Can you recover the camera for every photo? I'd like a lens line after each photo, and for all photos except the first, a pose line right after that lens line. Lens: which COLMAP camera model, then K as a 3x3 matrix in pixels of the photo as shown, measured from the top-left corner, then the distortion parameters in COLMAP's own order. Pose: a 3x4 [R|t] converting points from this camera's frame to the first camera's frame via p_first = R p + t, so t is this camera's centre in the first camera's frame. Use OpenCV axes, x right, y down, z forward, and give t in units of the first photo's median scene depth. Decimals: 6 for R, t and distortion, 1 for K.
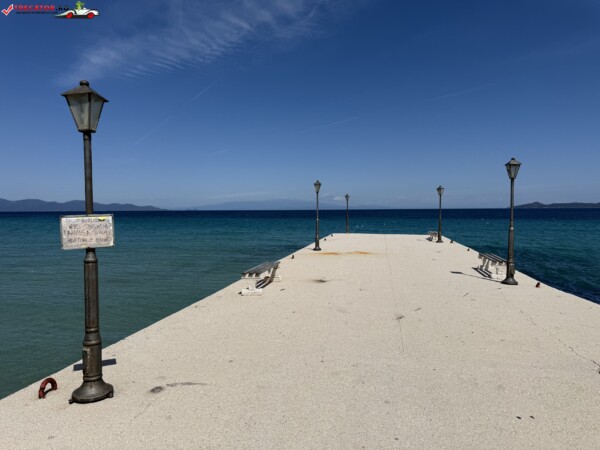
lens RADIAL K [[420.9, 0, 300.0], [0, 420.9, 225.0], [0, 0, 1]] dist [0.005932, 0.001440]
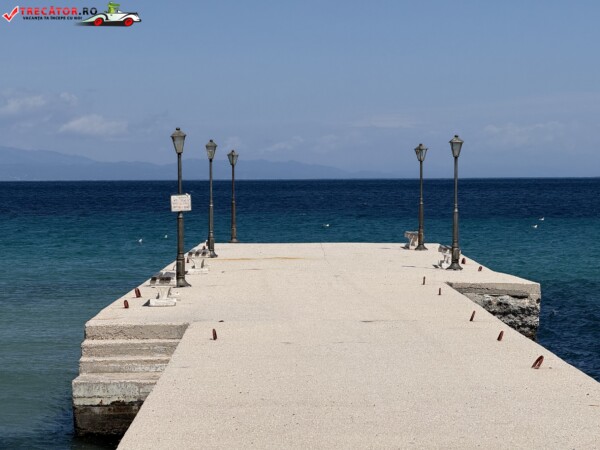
lens RADIAL K [[2099.6, 0, 300.0], [0, 2099.6, 225.0], [0, 0, 1]] dist [0.056792, 0.236795]
pose [[0.981394, -0.003359, 0.191976, -0.739603], [0.006126, 0.999886, -0.013822, 0.103939], [-0.191908, 0.014741, 0.981302, -3.536986]]
